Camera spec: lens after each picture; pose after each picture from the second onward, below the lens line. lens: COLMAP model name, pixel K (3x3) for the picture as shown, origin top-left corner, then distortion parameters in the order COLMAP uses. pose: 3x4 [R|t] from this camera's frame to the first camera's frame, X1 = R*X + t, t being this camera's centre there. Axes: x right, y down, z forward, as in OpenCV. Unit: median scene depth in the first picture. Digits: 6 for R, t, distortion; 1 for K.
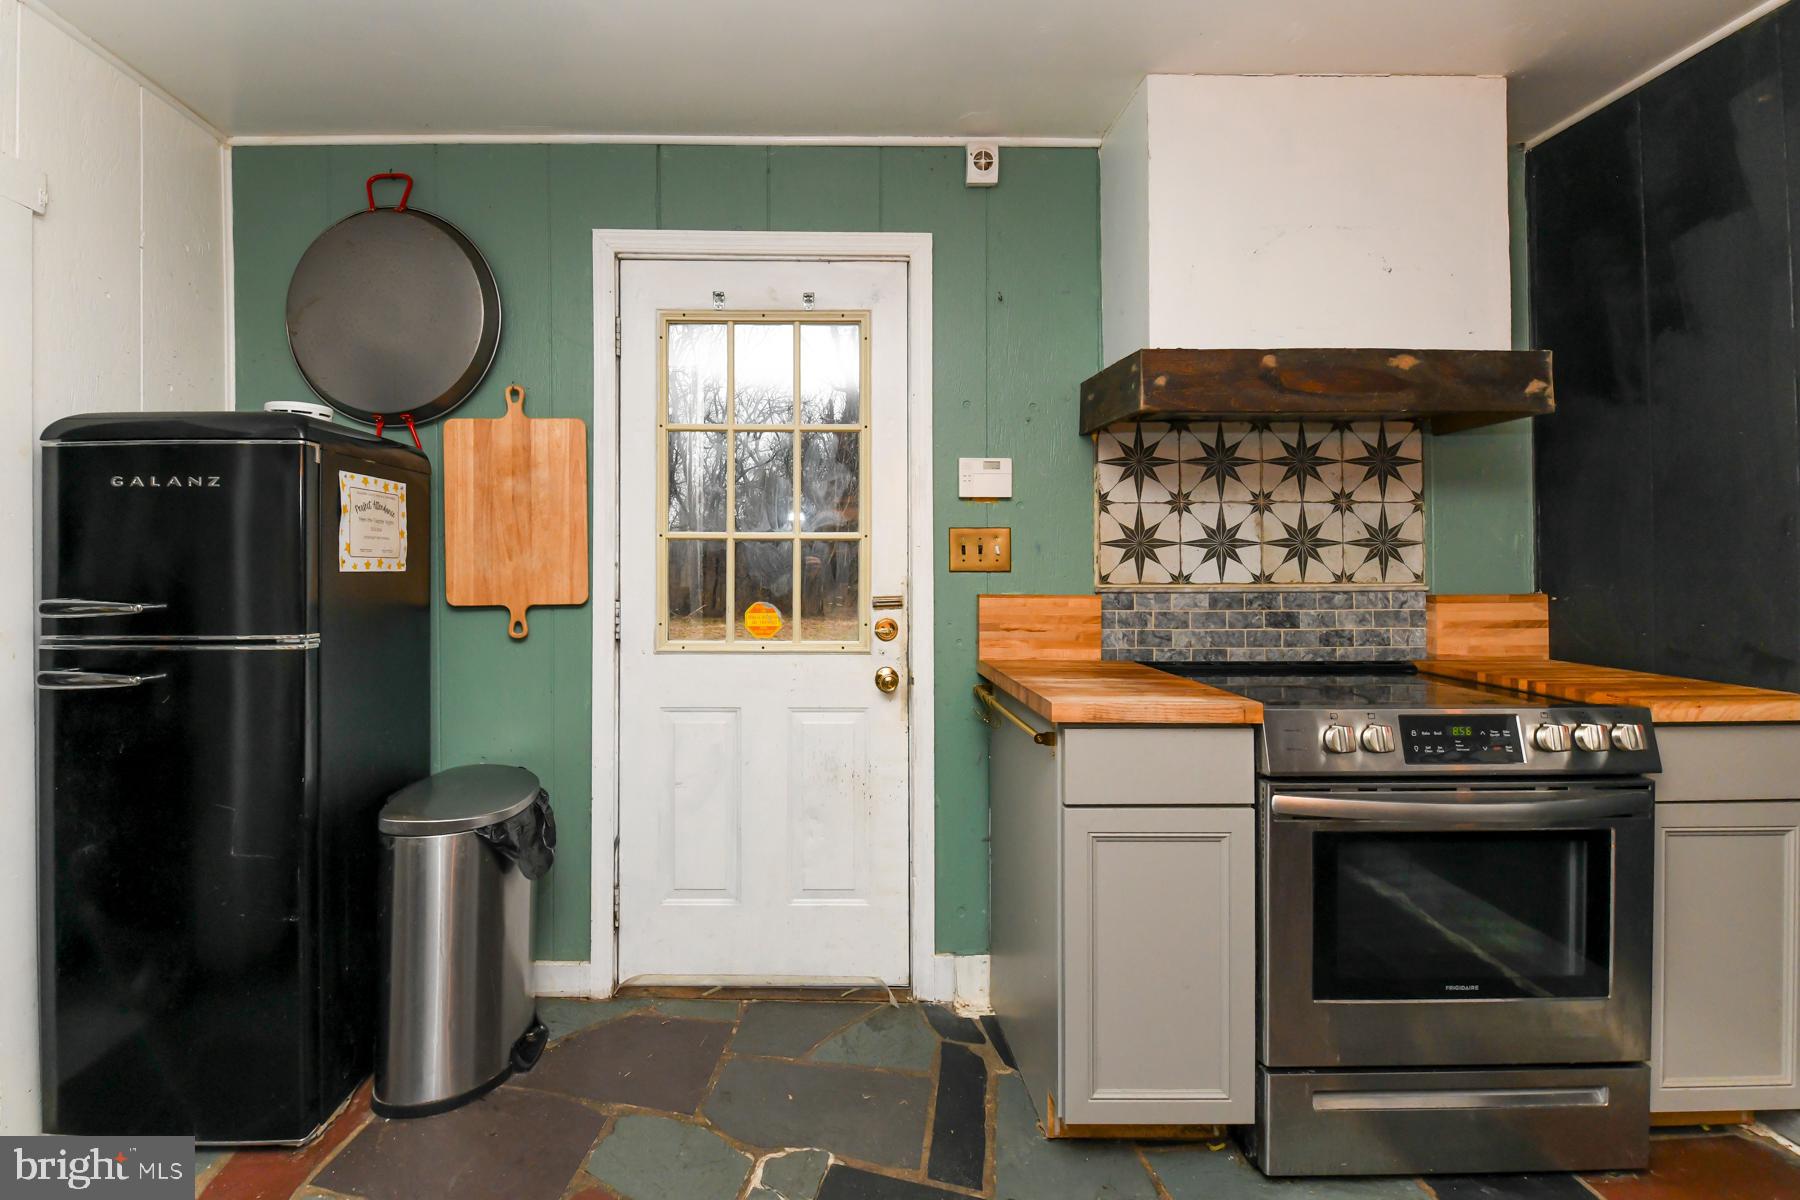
lens RADIAL K [[814.0, 0, 816.0], [0, 814.0, 562.0], [0, 0, 1]] dist [-0.003853, -0.000599]
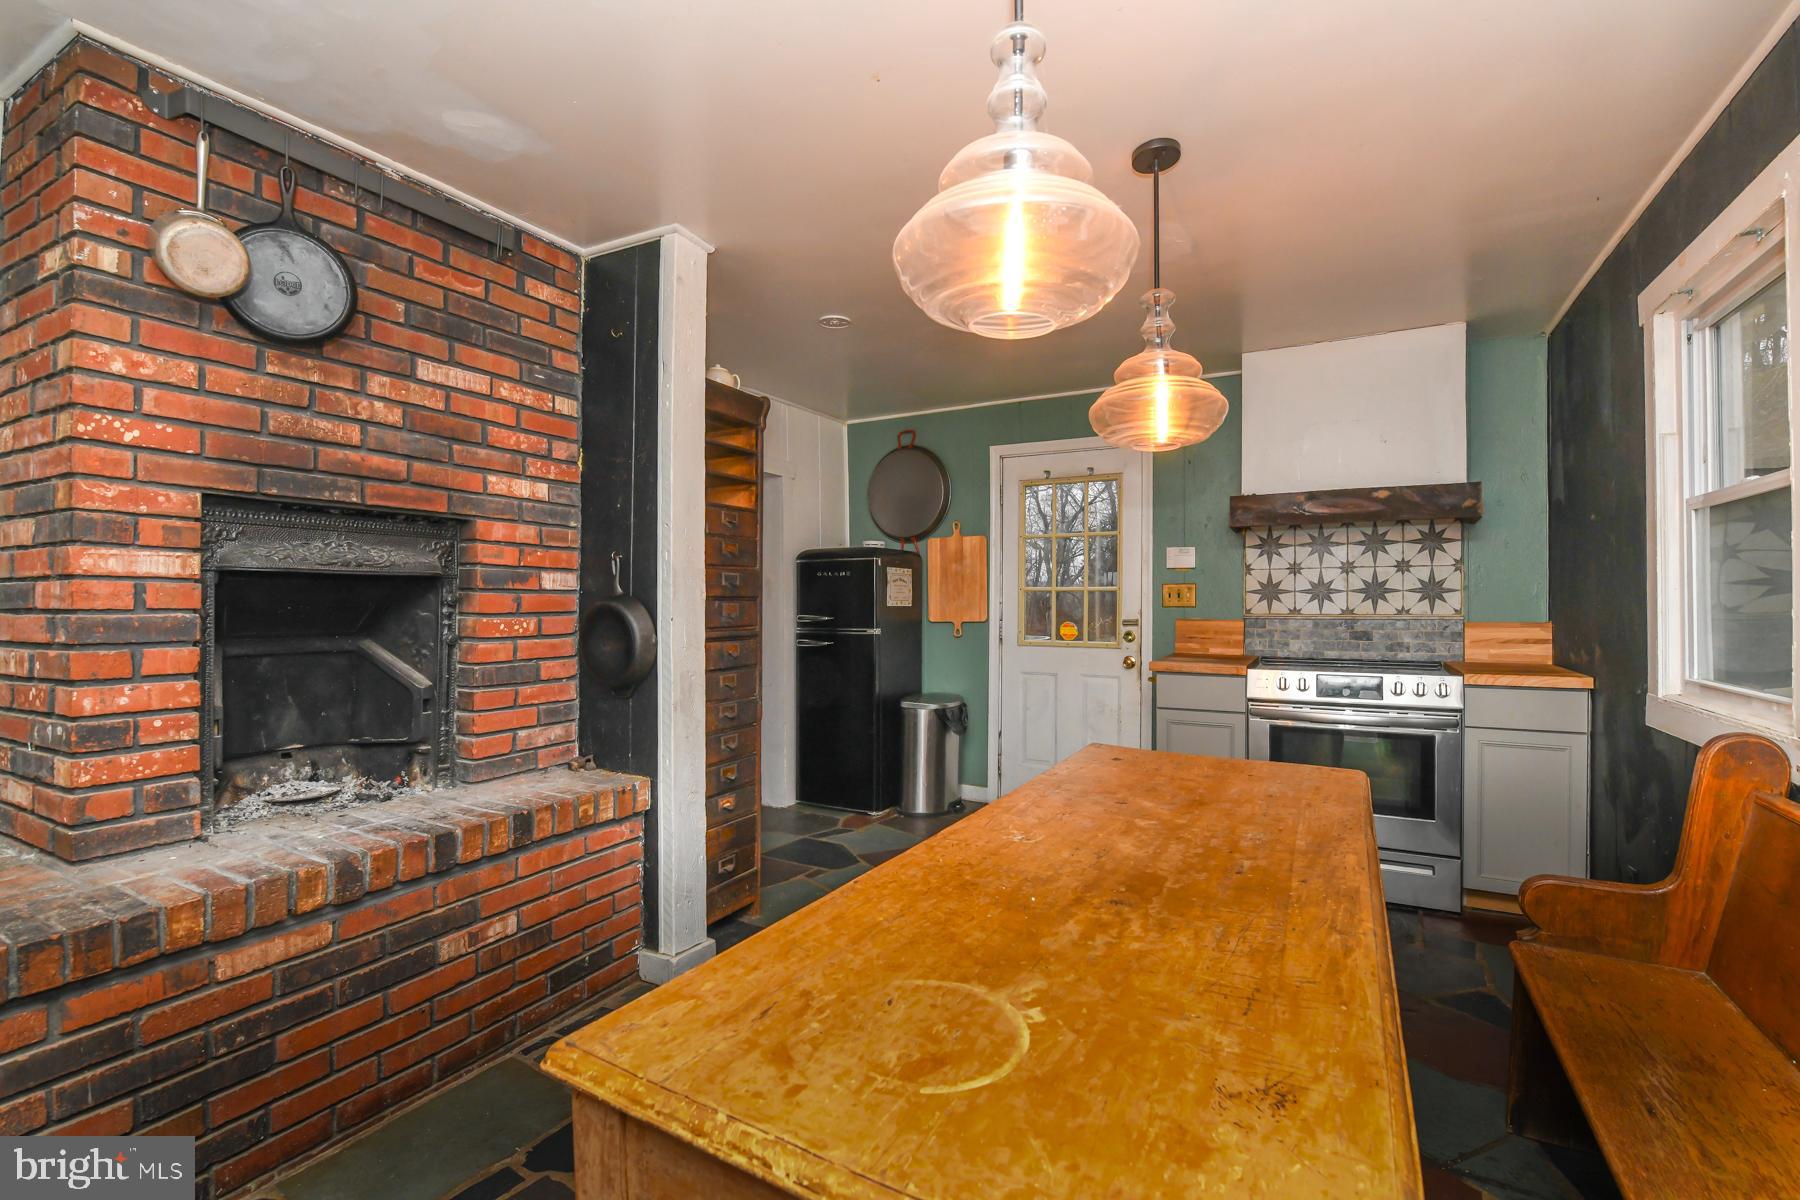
lens RADIAL K [[797.8, 0, 901.8], [0, 797.8, 597.4], [0, 0, 1]] dist [0.000004, 0.000008]
pose [[0.874006, -0.003629, -0.485902, 0.544928], [-0.000653, 0.999962, -0.008644, 0.005553], [0.485915, 0.007872, 0.873970, -0.948891]]
